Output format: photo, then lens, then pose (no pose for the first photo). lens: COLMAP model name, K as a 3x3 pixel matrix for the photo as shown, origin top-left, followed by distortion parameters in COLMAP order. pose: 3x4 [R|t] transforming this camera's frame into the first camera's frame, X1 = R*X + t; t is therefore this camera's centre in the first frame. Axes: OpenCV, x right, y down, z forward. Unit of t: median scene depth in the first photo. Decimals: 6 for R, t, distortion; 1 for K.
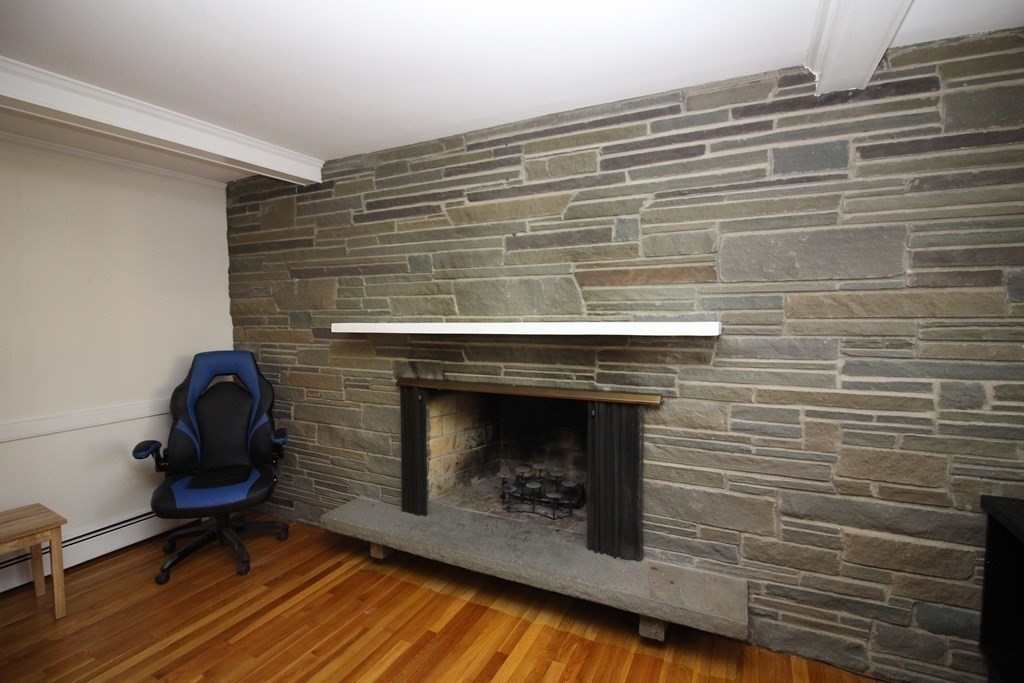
lens RADIAL K [[476.8, 0, 513.1], [0, 476.8, 334.3], [0, 0, 1]] dist [-0.004371, -0.005052]
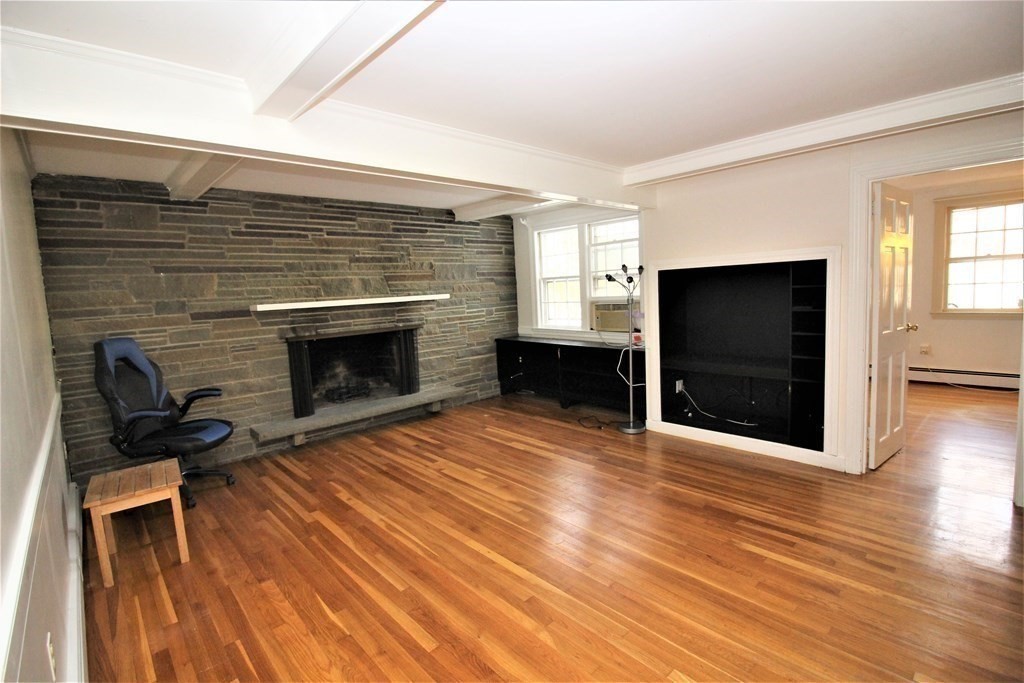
lens RADIAL K [[476.8, 0, 513.7], [0, 476.8, 337.3], [0, 0, 1]] dist [-0.004371, -0.005052]
pose [[0.358205, -0.106165, 0.927587, -1.732143], [0.083490, 0.993176, 0.081430, 0.027808], [-0.929902, 0.048275, 0.364625, -0.361198]]
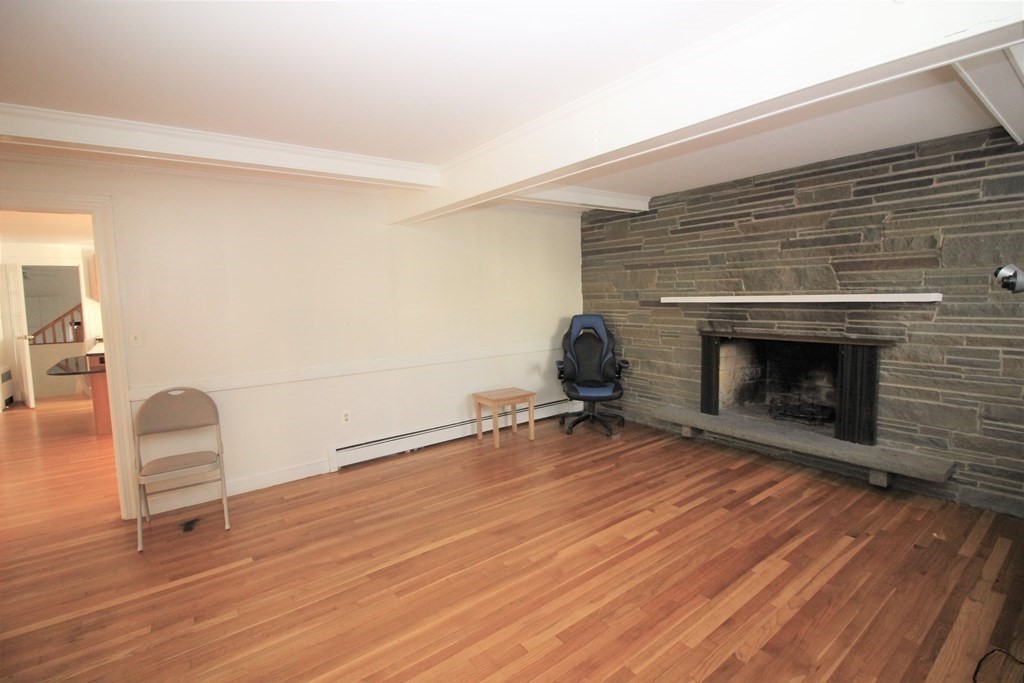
lens RADIAL K [[470.4, 0, 507.1], [0, 470.4, 337.0], [0, 0, 1]] dist [-0.021145, -0.004531]
pose [[0.887263, 0.026269, -0.460515, -0.107347], [-0.000347, 0.998415, 0.056283, 0.028433], [0.461264, -0.049778, 0.885866, -0.847122]]
